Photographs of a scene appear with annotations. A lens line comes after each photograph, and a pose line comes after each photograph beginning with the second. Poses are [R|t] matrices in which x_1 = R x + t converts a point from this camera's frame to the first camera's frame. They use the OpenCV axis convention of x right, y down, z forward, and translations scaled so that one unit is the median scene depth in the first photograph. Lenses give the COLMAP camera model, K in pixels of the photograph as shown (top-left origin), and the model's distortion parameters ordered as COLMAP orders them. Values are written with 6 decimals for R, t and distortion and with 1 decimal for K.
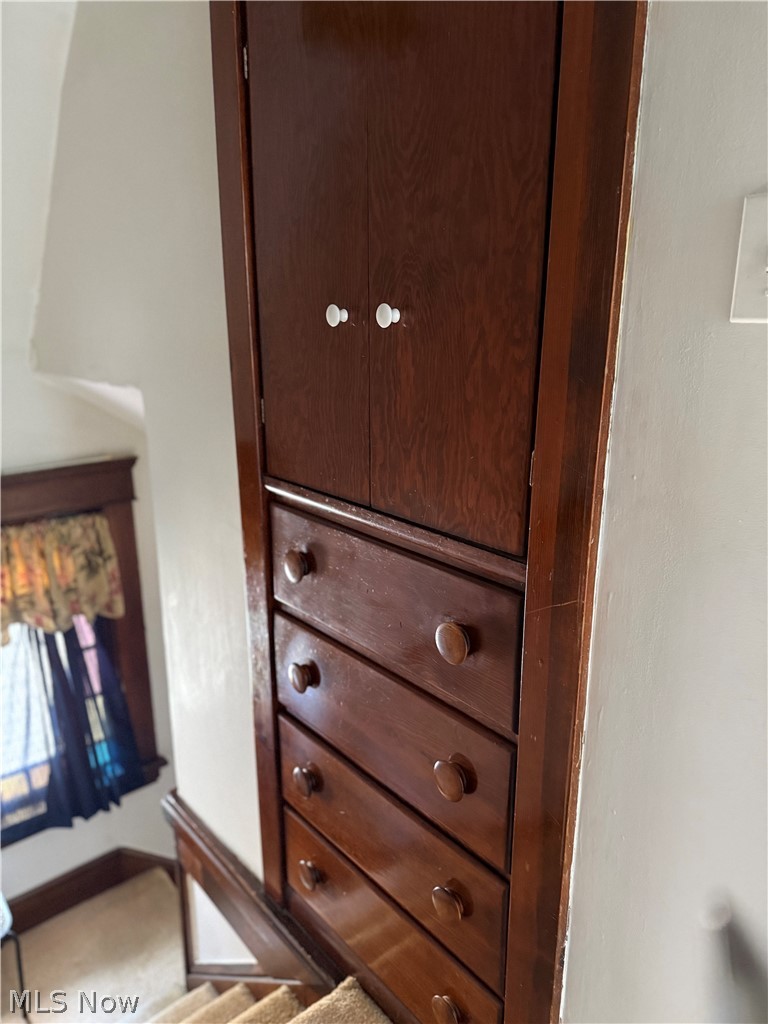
lens RADIAL K [[728.6, 0, 384.0], [0, 728.6, 512.0], [0, 0, 1]] dist [0.008849, -0.001572]
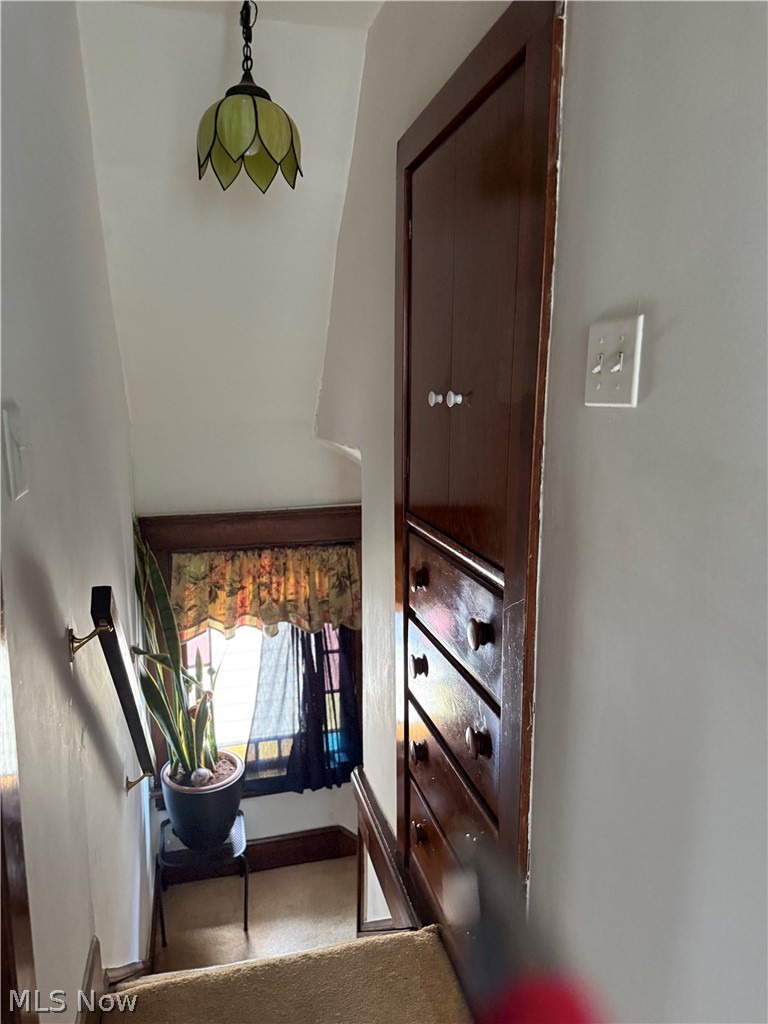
lens RADIAL K [[707.8, 0, 384.0], [0, 707.8, 512.0], [0, 0, 1]] dist [0.212838, -0.381192]
pose [[0.901093, 0.078396, -0.426481, 0.202976], [-0.122237, 0.989558, -0.076369, 0.031938], [0.416041, 0.120947, 0.901267, -0.127153]]
